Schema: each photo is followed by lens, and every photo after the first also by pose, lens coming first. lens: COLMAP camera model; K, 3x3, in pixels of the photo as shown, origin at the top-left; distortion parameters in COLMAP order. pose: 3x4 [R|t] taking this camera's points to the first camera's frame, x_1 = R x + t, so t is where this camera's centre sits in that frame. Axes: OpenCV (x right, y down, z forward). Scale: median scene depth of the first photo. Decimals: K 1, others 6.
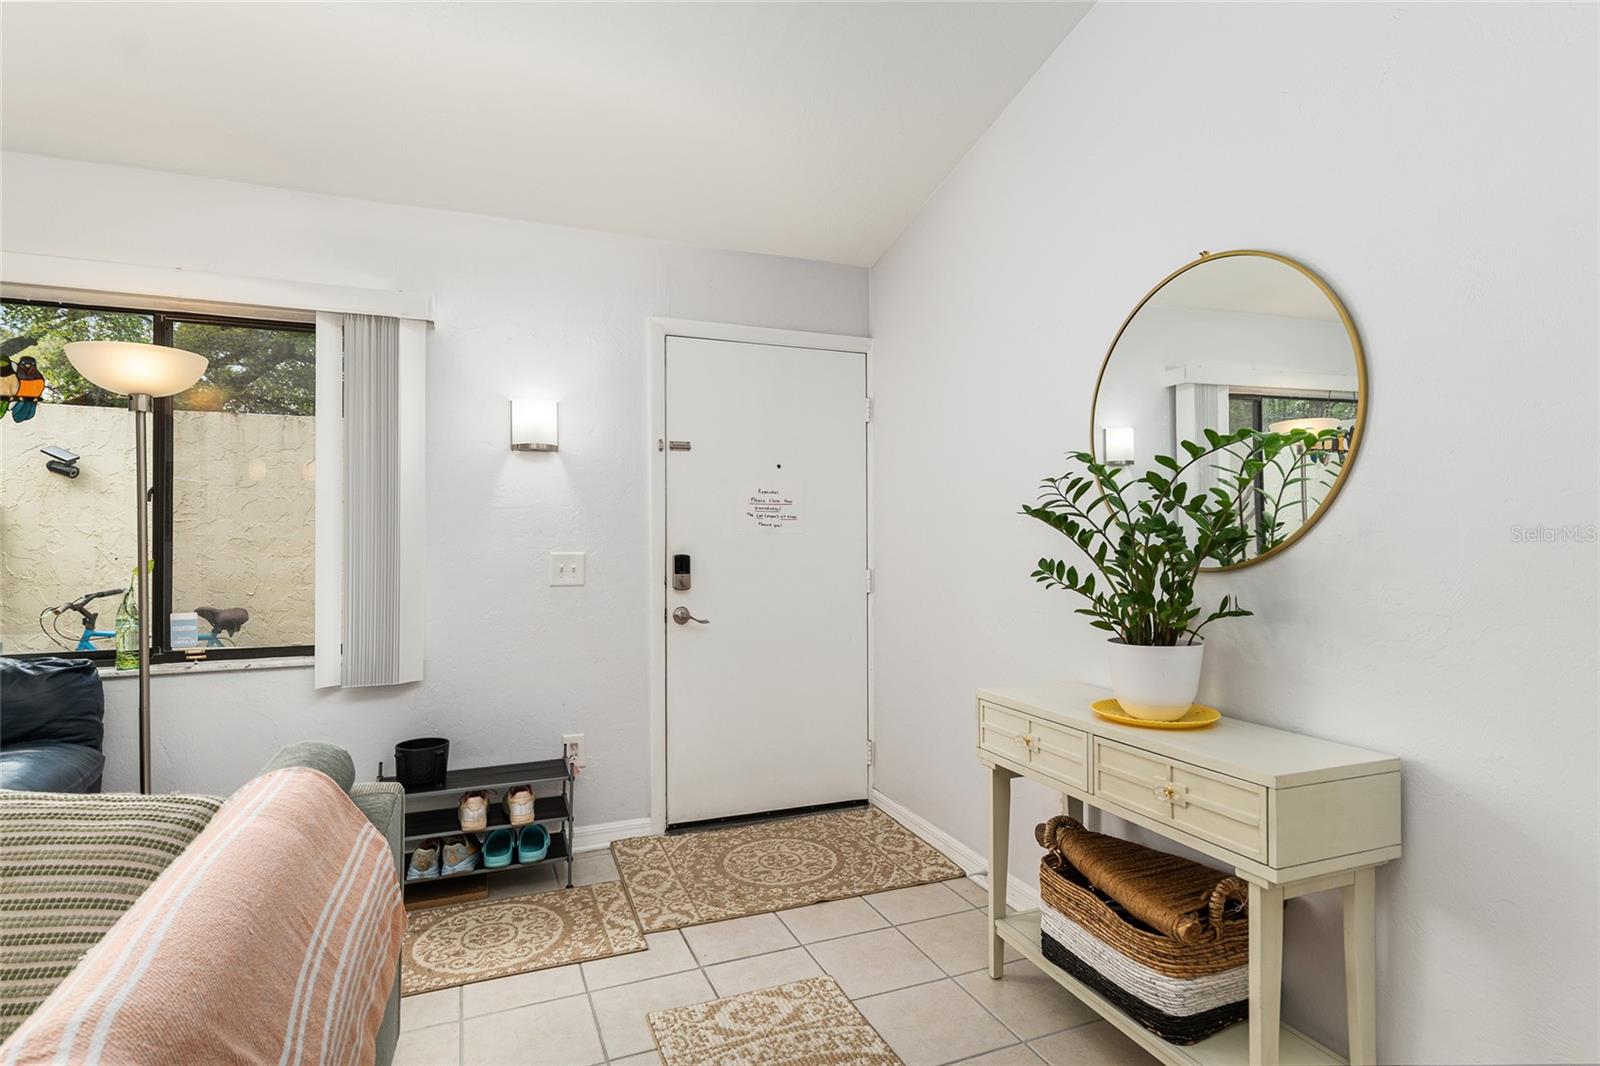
lens RADIAL K [[798.5, 0, 799.1], [0, 798.5, 540.2], [0, 0, 1]] dist [-0.002412, -0.001230]
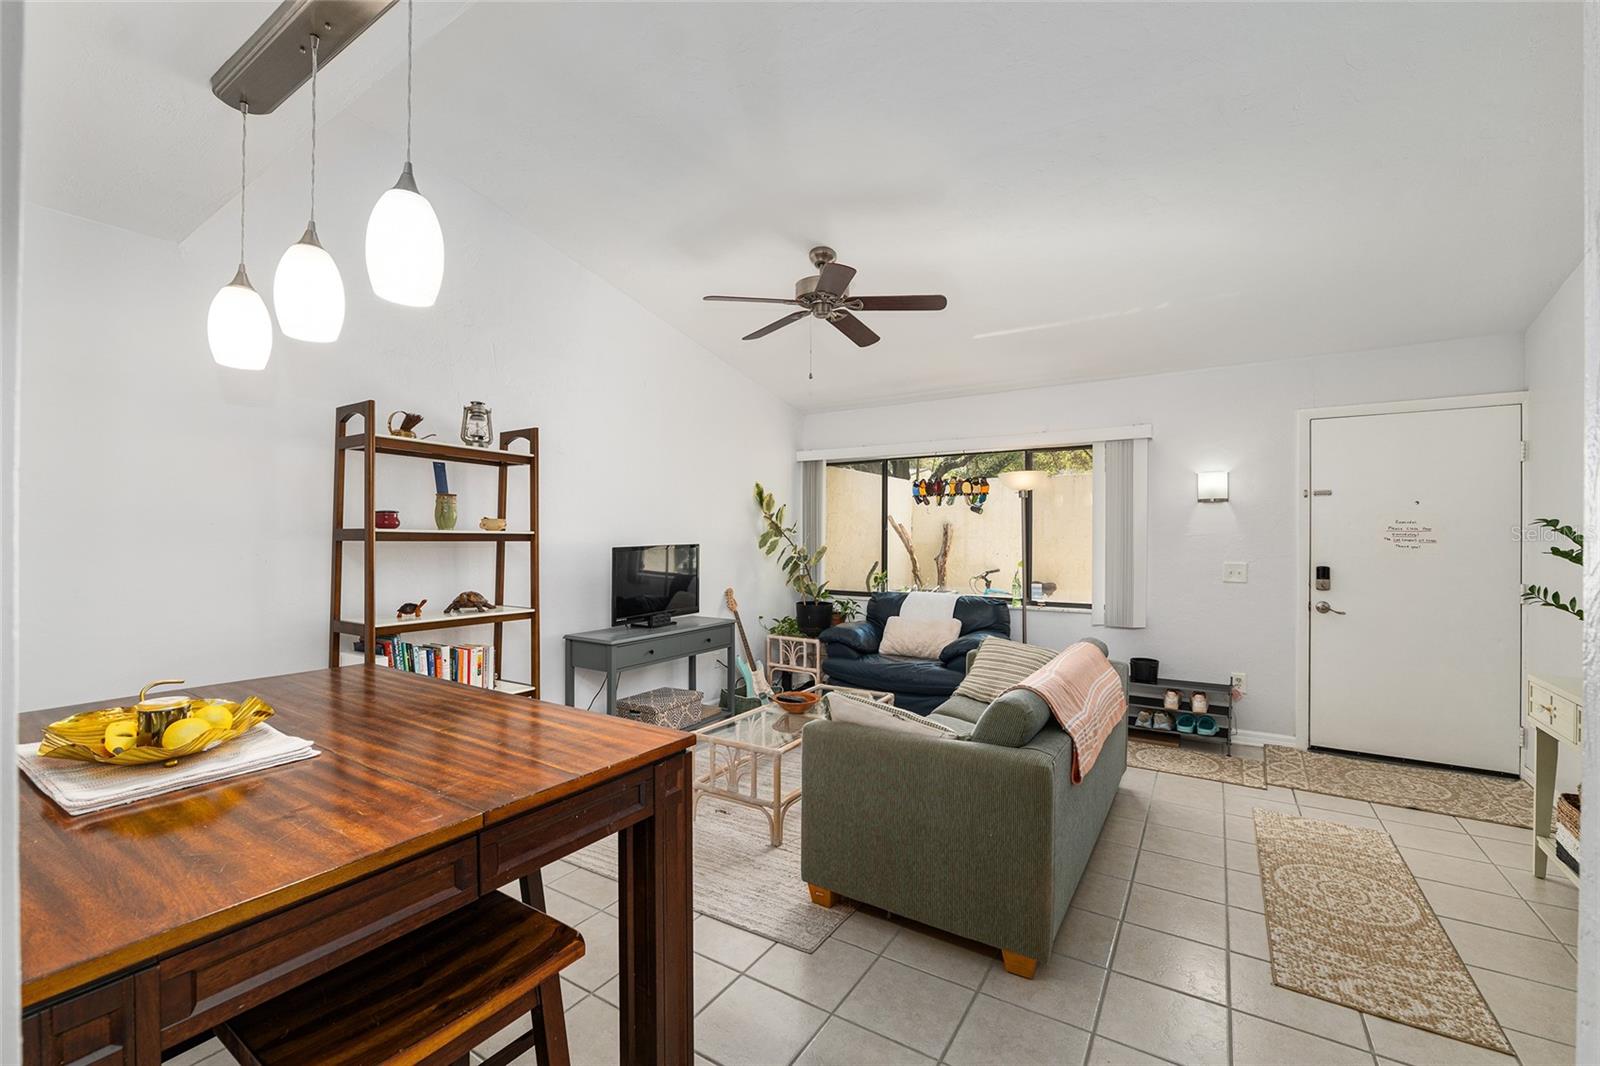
lens RADIAL K [[658.8, 0, 801.0], [0, 658.8, 533.5], [0, 0, 1]] dist [-0.008019, -0.000003]
pose [[0.577454, 0.003066, -0.816417, 0.339997], [-0.002684, 0.999995, 0.001857, -0.050330], [0.816418, 0.001118, 0.577460, -0.587157]]
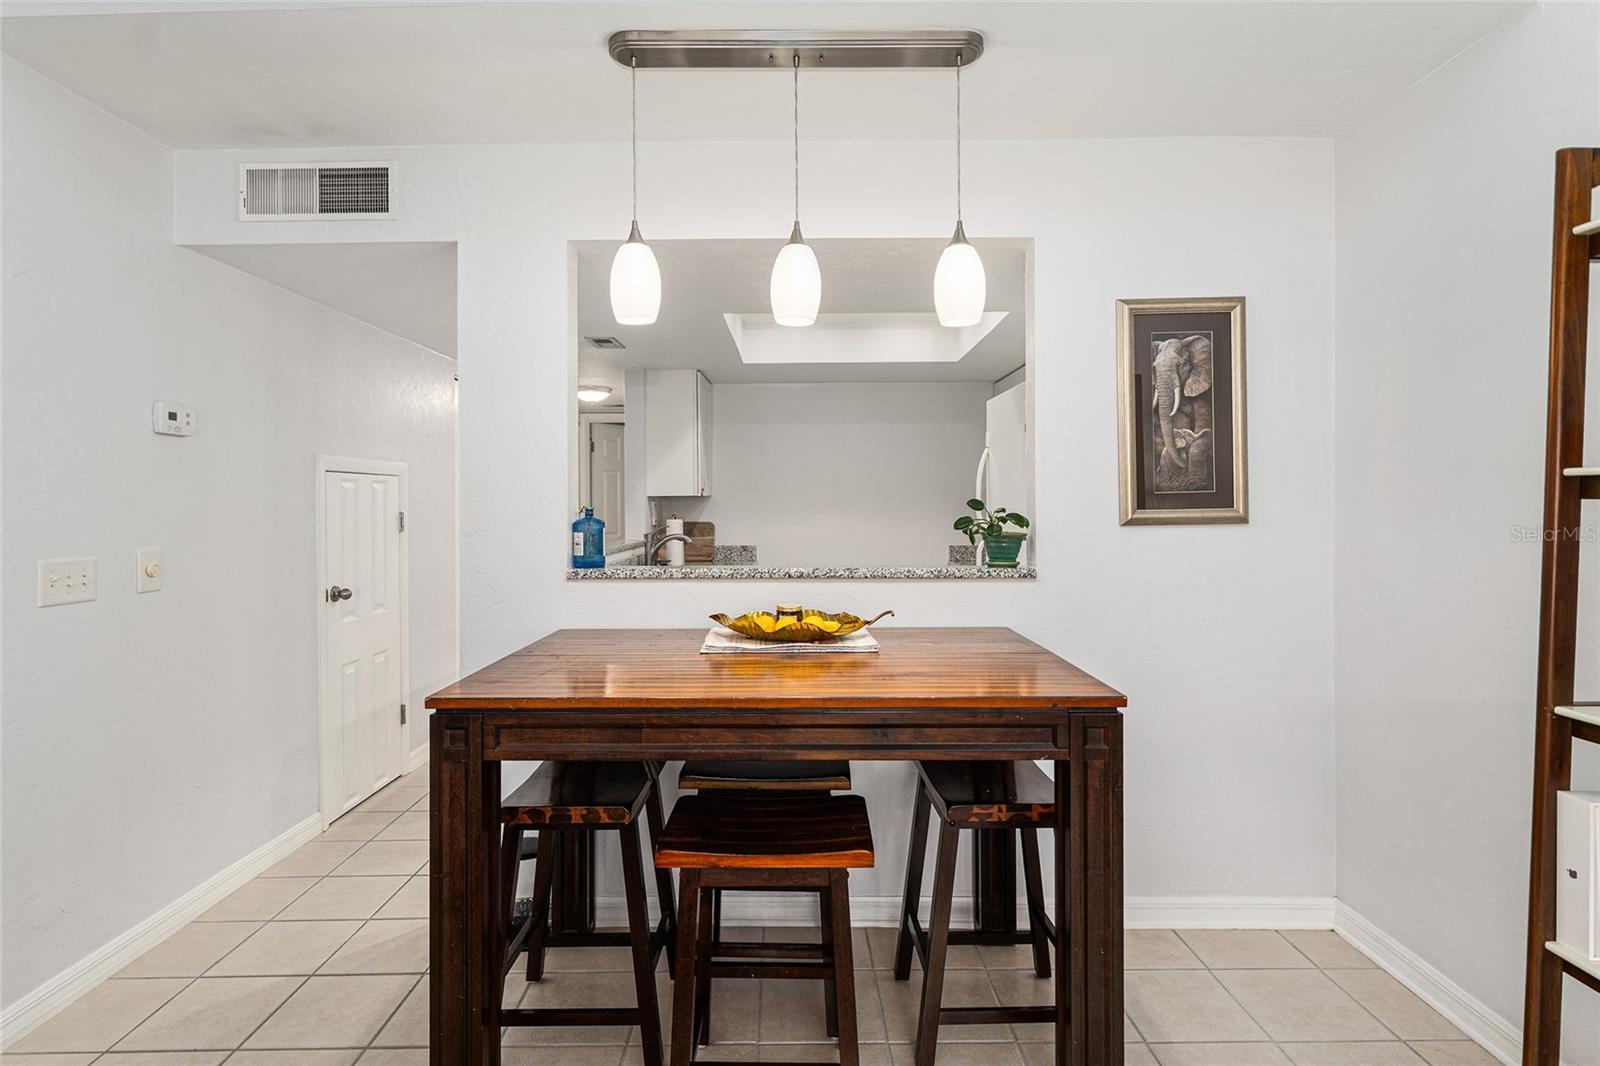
lens RADIAL K [[825.0, 0, 785.2], [0, 825.0, 502.6], [0, 0, 1]] dist [-0.002279, 0.000747]
pose [[-0.926652, 0.012234, 0.375721, -0.551878], [0.009614, 0.999915, -0.008848, -0.034325], [-0.375797, -0.004587, -0.926691, 0.071927]]
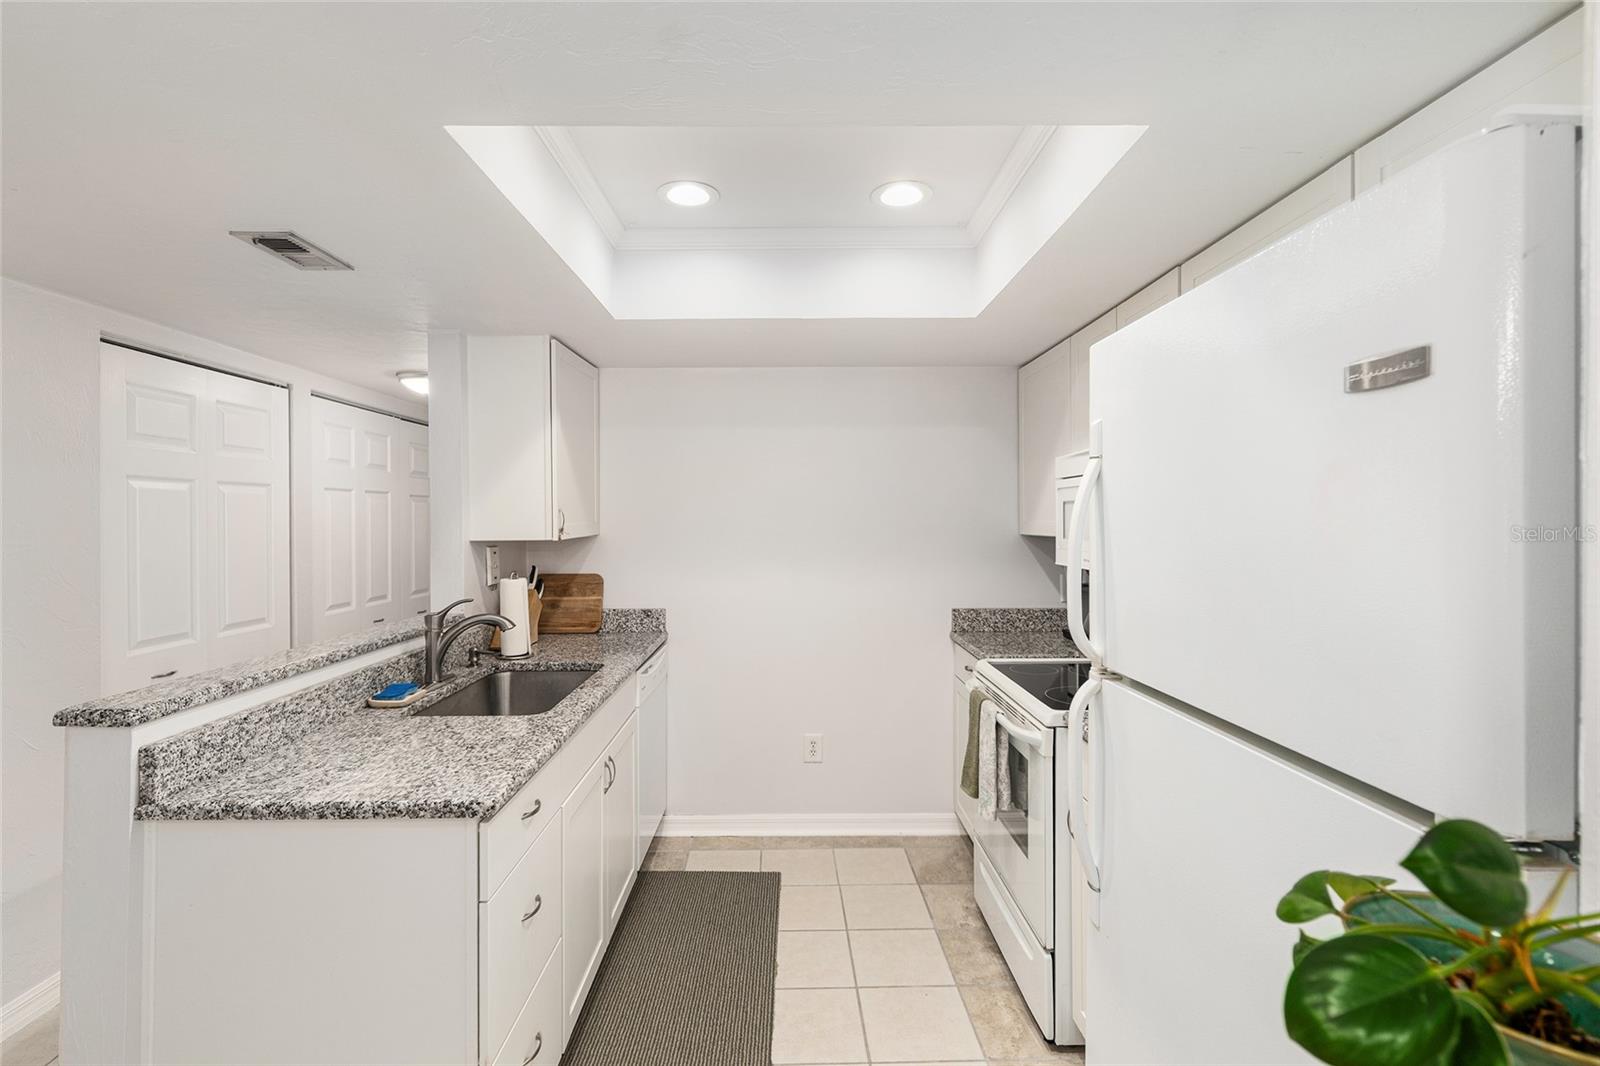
lens RADIAL K [[731.0, 0, 798.9], [0, 731.0, 518.8], [0, 0, 1]] dist [0.003749, -0.000445]
pose [[-0.935993, 0.009671, 0.351885, -0.353465], [0.009591, 0.999952, -0.001971, -0.090393], [-0.351887, 0.001530, -0.936041, -0.728506]]
